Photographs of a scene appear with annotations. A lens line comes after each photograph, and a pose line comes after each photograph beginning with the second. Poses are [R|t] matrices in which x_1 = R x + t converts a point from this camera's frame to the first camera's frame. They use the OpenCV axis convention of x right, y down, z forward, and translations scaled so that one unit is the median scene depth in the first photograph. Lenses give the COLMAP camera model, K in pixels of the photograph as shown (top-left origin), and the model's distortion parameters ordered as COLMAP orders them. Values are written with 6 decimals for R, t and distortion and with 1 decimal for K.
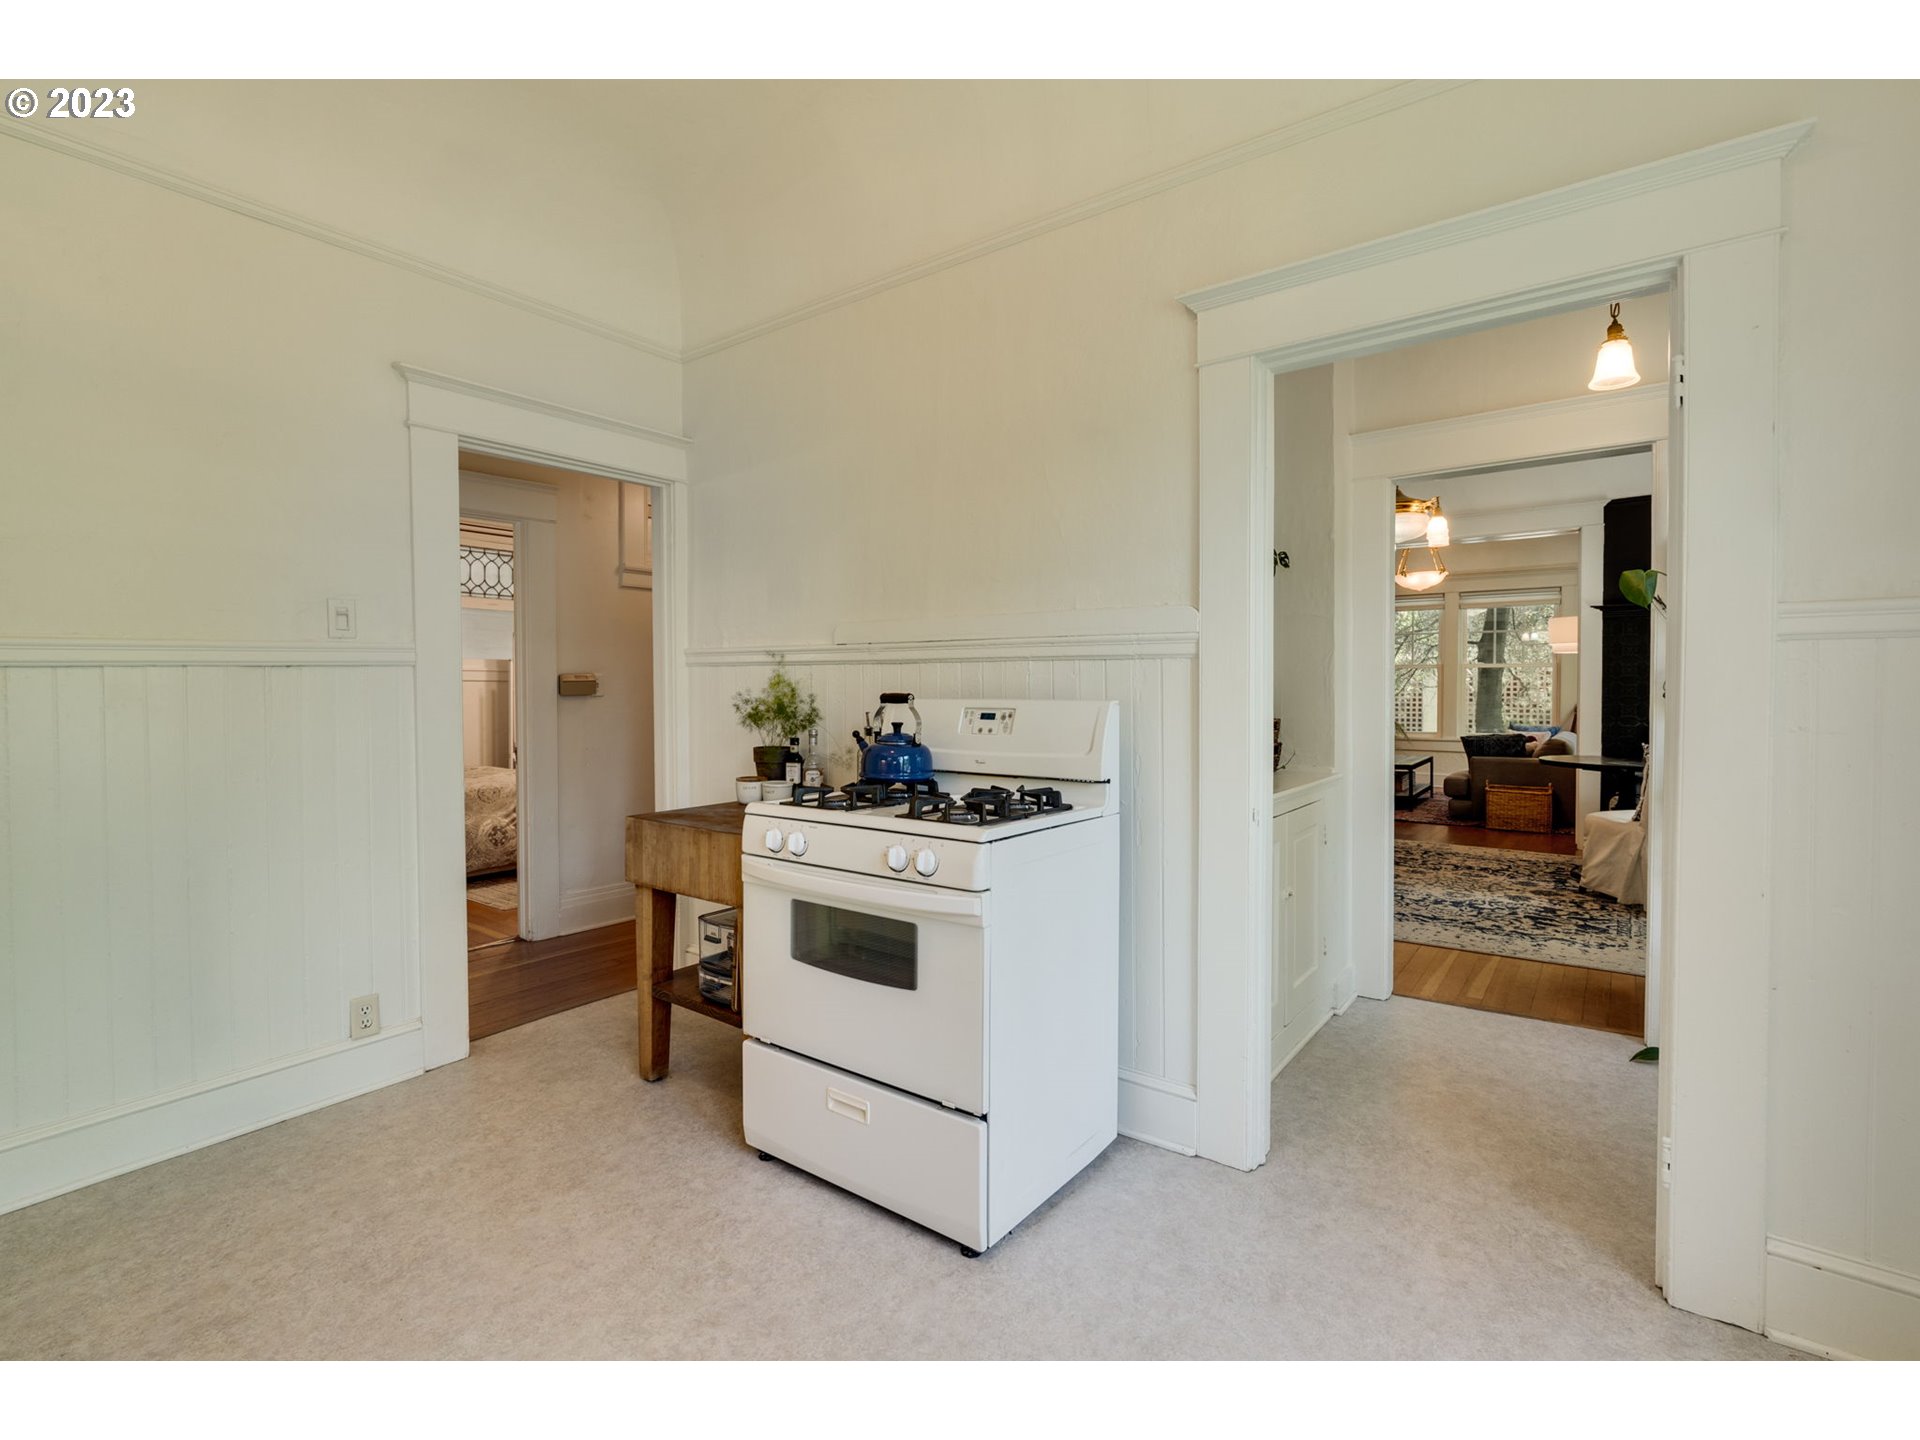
lens RADIAL K [[896.5, 0, 961.6], [0, 896.5, 708.8], [0, 0, 1]] dist [-0.004794, 0.000647]
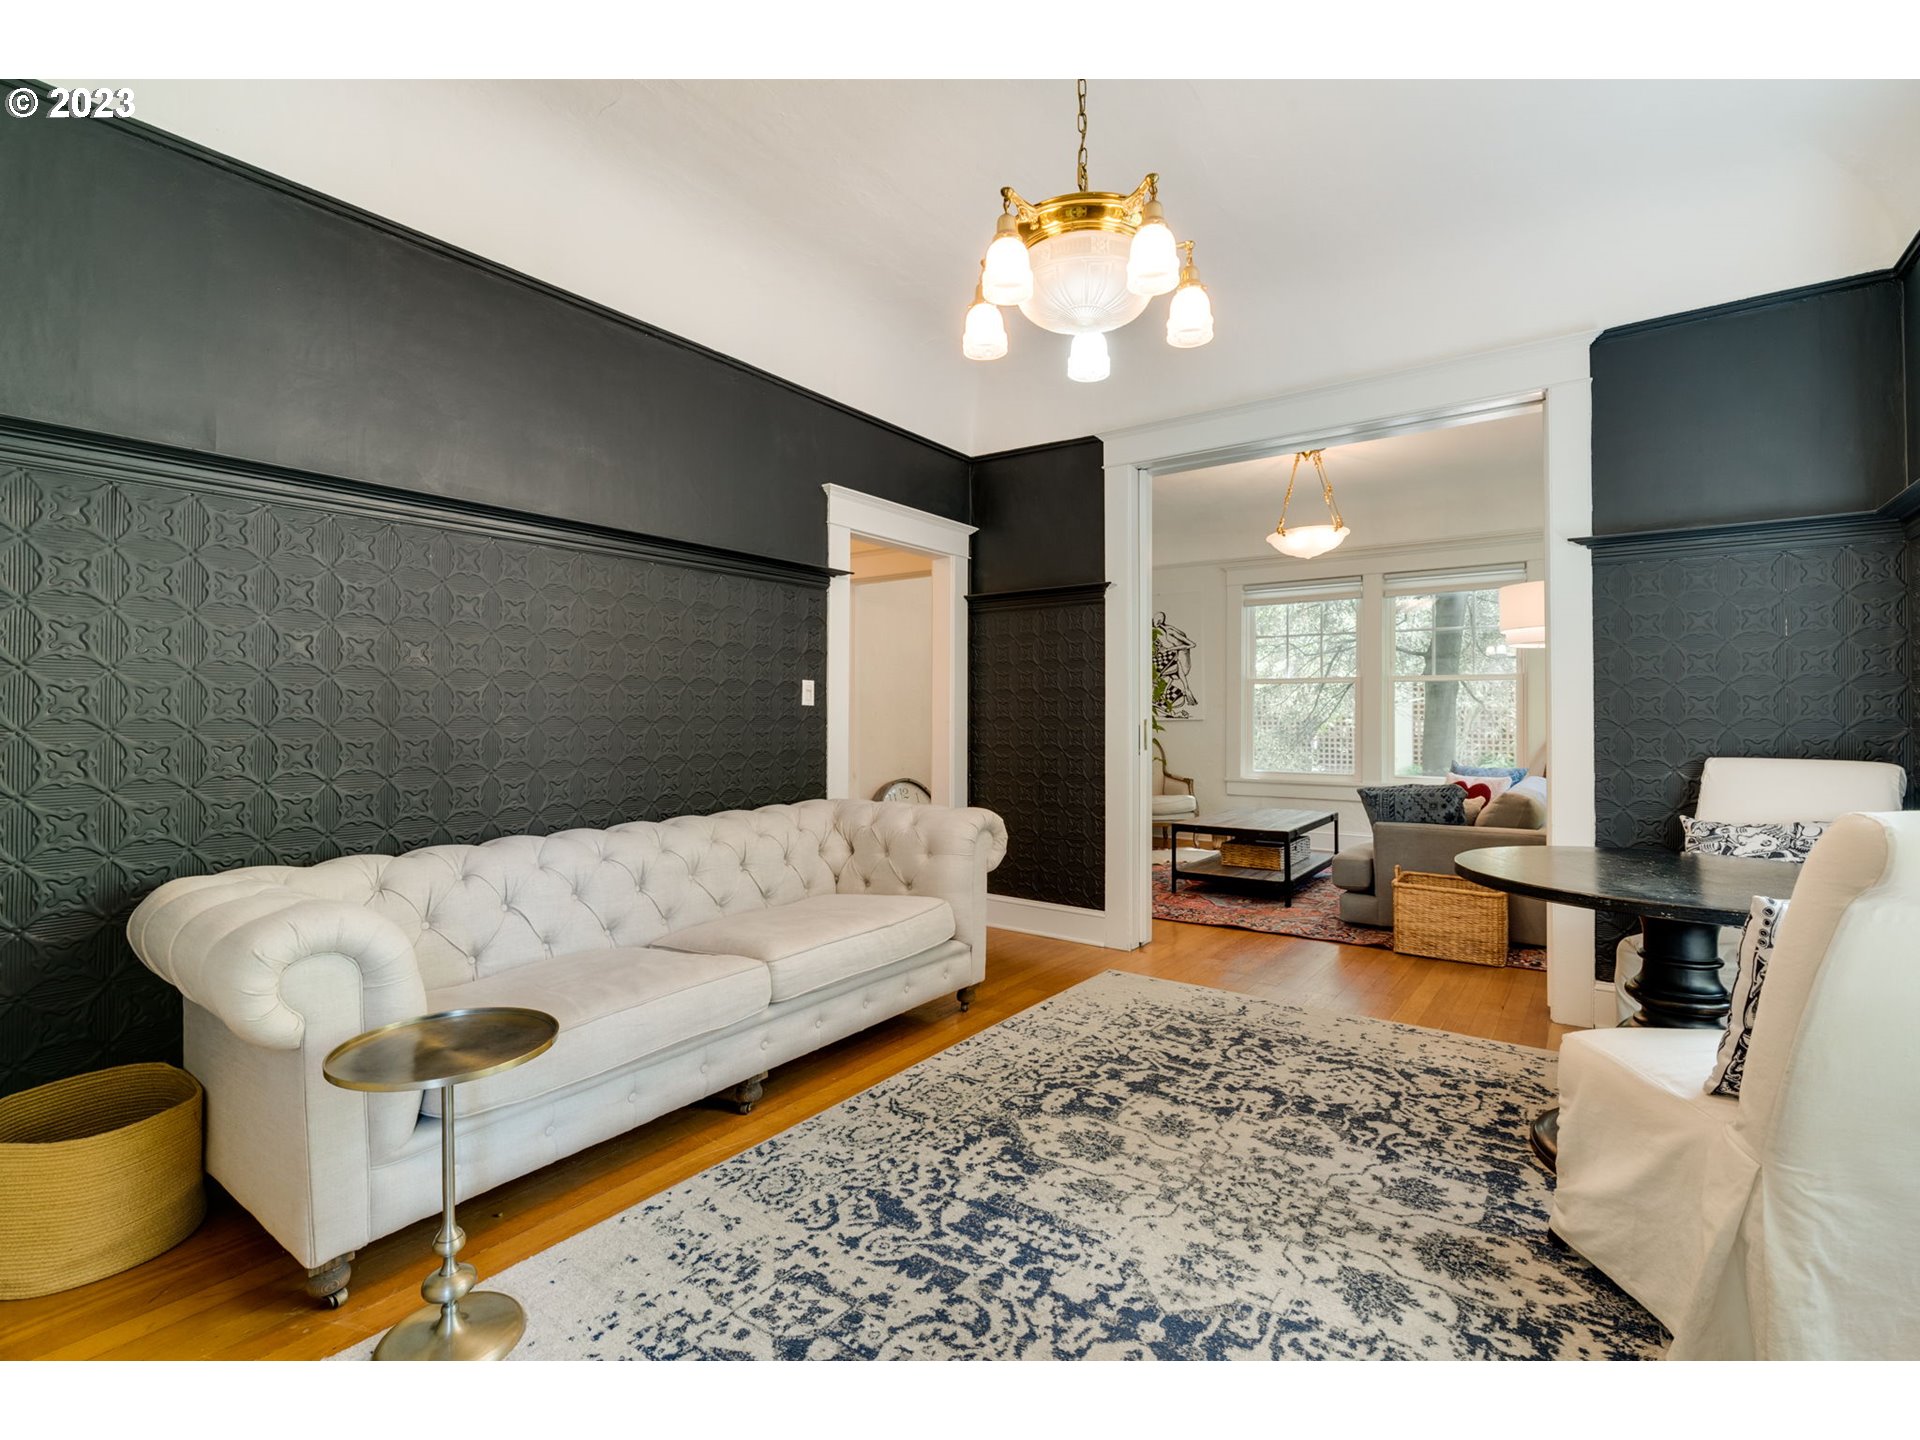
lens RADIAL K [[896.5, 0, 959.7], [0, 896.5, 715.0], [0, 0, 1]] dist [-0.004794, 0.000647]
pose [[0.999923, 0.000221, 0.012434, 0.291664], [0.000109, 0.999647, -0.026558, -0.002099], [-0.012436, 0.026557, 0.999570, 0.414267]]
